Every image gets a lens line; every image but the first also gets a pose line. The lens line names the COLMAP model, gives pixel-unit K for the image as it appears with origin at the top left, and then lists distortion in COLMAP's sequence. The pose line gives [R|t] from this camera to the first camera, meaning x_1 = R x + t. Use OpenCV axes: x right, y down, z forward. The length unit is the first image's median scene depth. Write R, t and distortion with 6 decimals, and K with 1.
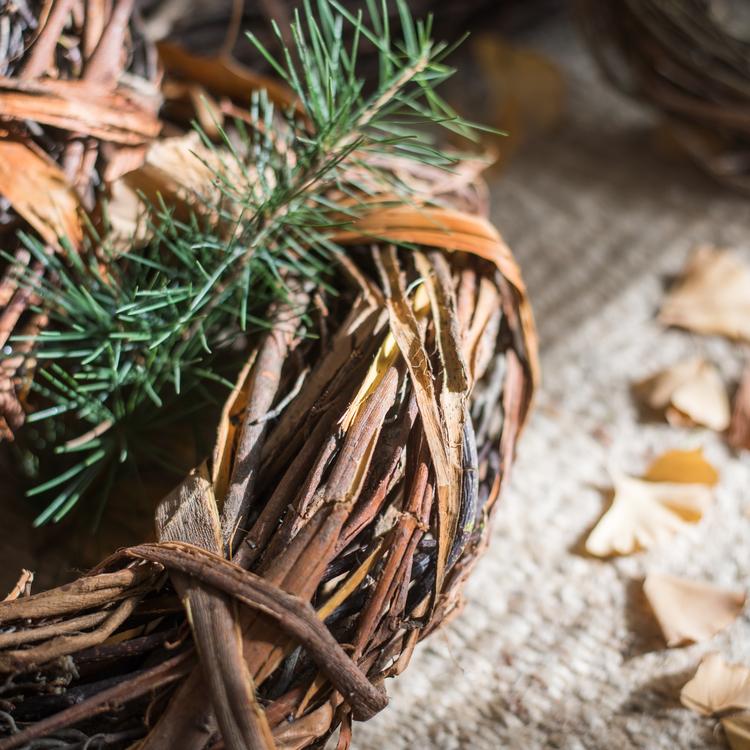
lens RADIAL K [[1806.6, 0, 375.4], [0, 1806.6, 319.1], [0, 0, 1]] dist [-0.024466, 0.464081]
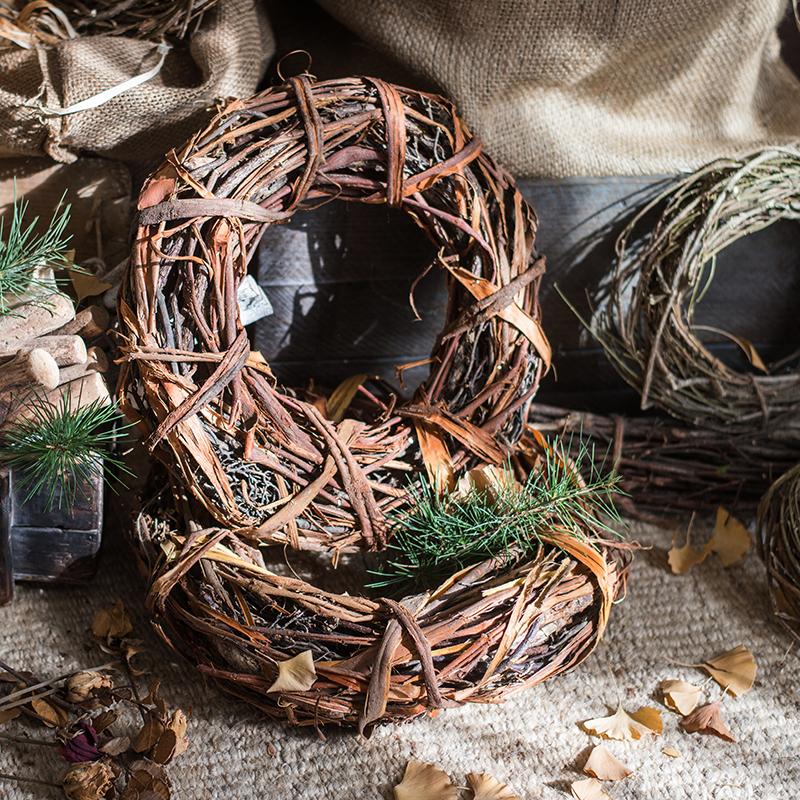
lens RADIAL K [[1927.0, 0, 400.4], [0, 1927.0, 340.4], [0, 0, 1]] dist [-0.024466, 0.464081]
pose [[0.831566, 0.393144, -0.392347, 0.698828], [-0.469190, 0.875259, -0.117395, 0.107615], [0.297253, 0.281707, 0.912295, -1.334560]]
